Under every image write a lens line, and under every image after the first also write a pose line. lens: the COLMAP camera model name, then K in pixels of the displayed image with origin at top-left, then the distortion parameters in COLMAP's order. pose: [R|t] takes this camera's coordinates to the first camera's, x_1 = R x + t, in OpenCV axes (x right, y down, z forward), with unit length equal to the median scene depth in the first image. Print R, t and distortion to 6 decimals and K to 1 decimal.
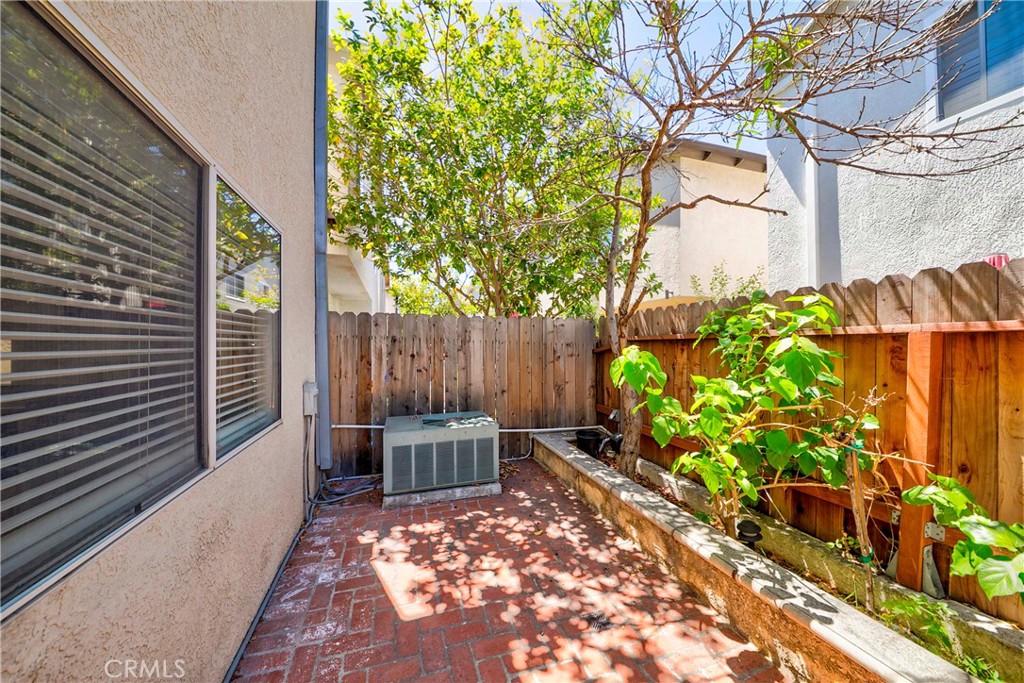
lens RADIAL K [[364.6, 0, 495.1], [0, 364.6, 344.7], [0, 0, 1]] dist [0.034152, -0.025968]
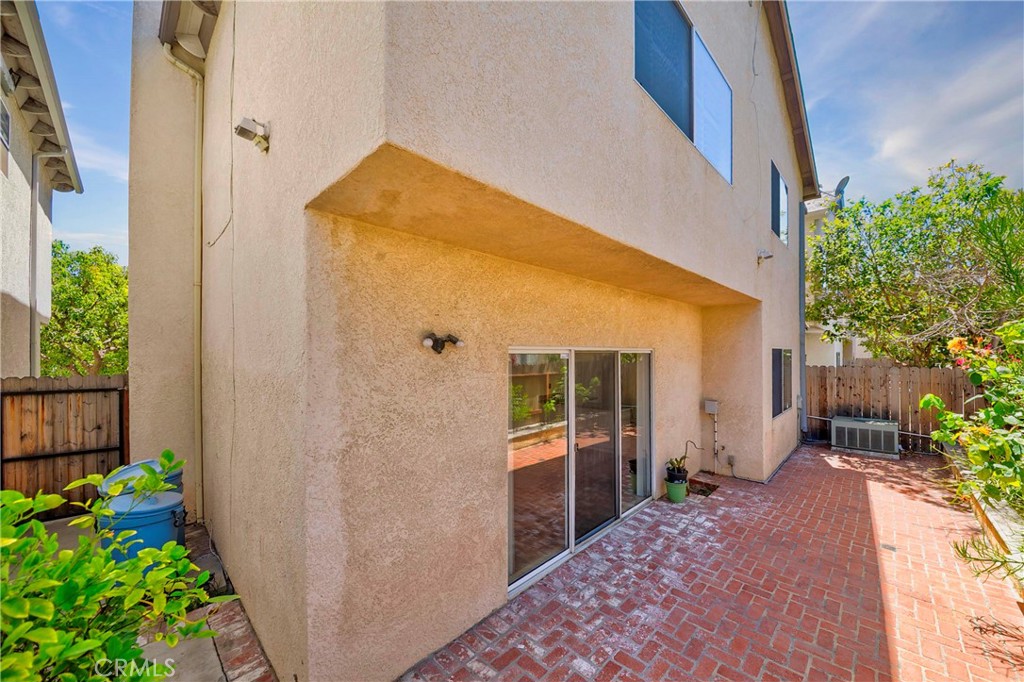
lens RADIAL K [[378.9, 0, 543.8], [0, 378.9, 352.3], [0, 0, 1]] dist [0.015411, -0.014801]
pose [[0.538298, -0.004557, -0.842742, 0.658190], [0.000245, 0.999986, -0.005250, -0.158457], [0.842755, 0.002619, 0.538292, -1.624265]]
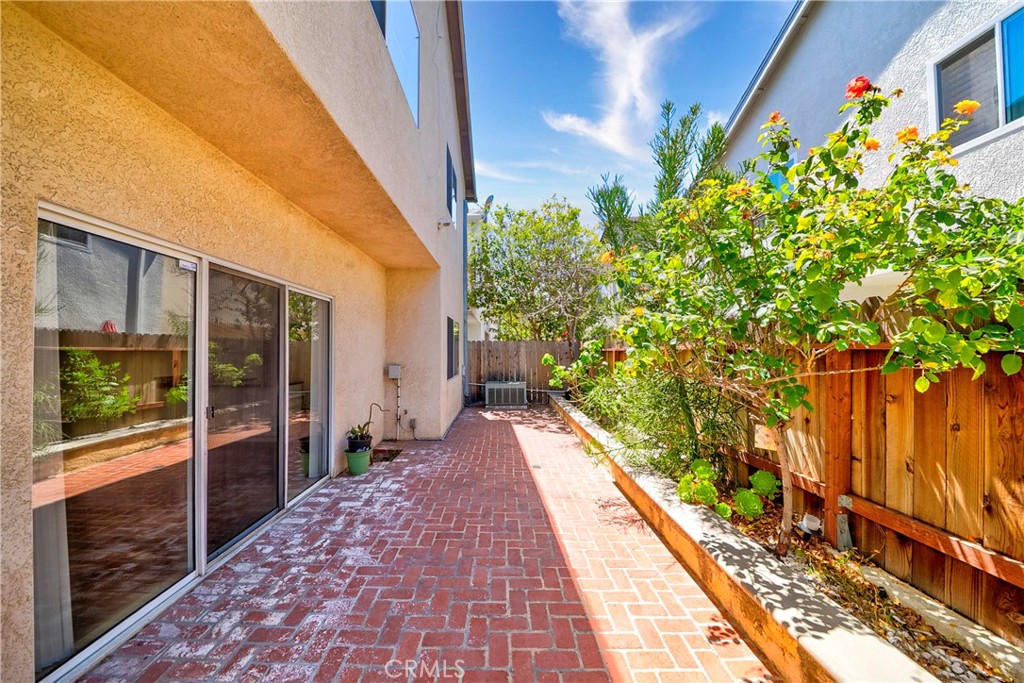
lens RADIAL K [[364.6, 0, 495.1], [0, 364.6, 344.7], [0, 0, 1]] dist [0.034152, -0.025968]
pose [[0.957518, -0.006917, -0.288290, 0.509031], [0.001391, 0.999811, -0.019370, -0.009920], [0.288370, 0.018146, 0.957347, -1.477731]]
